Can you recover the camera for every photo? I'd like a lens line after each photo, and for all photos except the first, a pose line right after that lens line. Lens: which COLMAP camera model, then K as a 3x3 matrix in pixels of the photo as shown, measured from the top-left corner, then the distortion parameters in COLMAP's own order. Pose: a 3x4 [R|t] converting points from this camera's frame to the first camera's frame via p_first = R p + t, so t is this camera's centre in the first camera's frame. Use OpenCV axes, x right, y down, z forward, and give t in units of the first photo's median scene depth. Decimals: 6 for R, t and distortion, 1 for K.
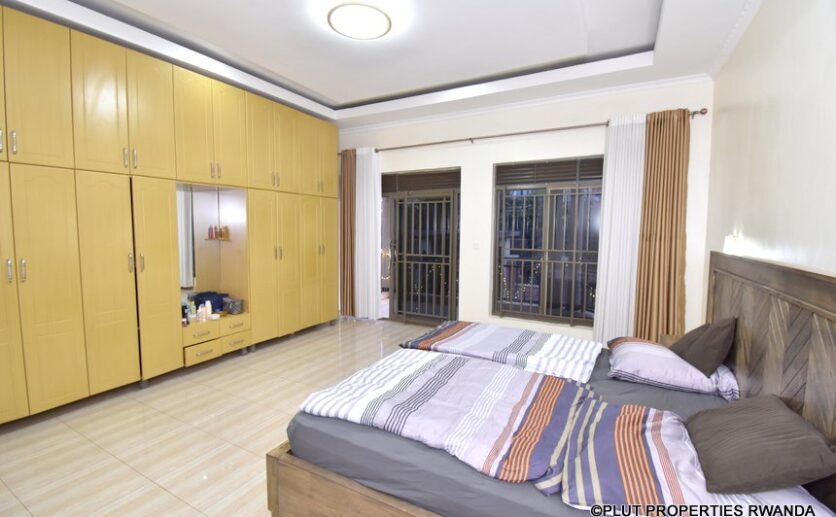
lens RADIAL K [[359.7, 0, 417.5], [0, 359.7, 266.0], [0, 0, 1]] dist [0.001801, -0.012672]
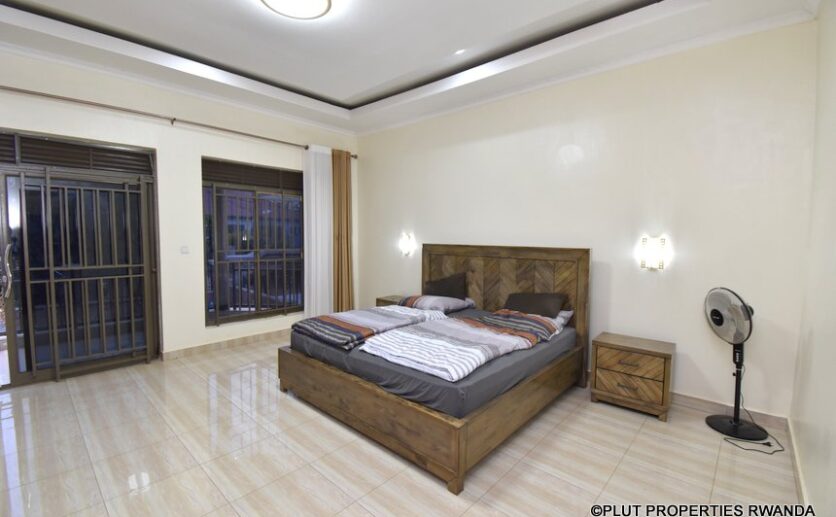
lens RADIAL K [[369.5, 0, 411.4], [0, 369.5, 261.3], [0, 0, 1]] dist [0.001293, -0.014559]
pose [[0.254101, -0.069223, 0.964697, -0.551408], [0.085158, 0.995163, 0.048979, -0.026417], [-0.963422, 0.069706, 0.258766, 0.286216]]
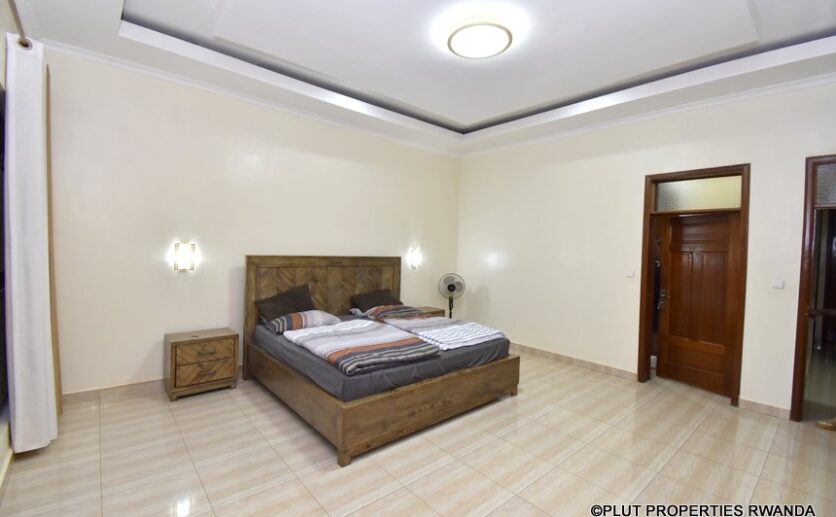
lens RADIAL K [[369.5, 0, 411.4], [0, 369.5, 261.3], [0, 0, 1]] dist [0.001293, -0.014559]
pose [[-0.932680, -0.041301, 0.358333, -0.205983], [0.003629, 0.992298, 0.123818, -0.107435], [-0.360687, 0.116783, -0.925347, 1.125893]]
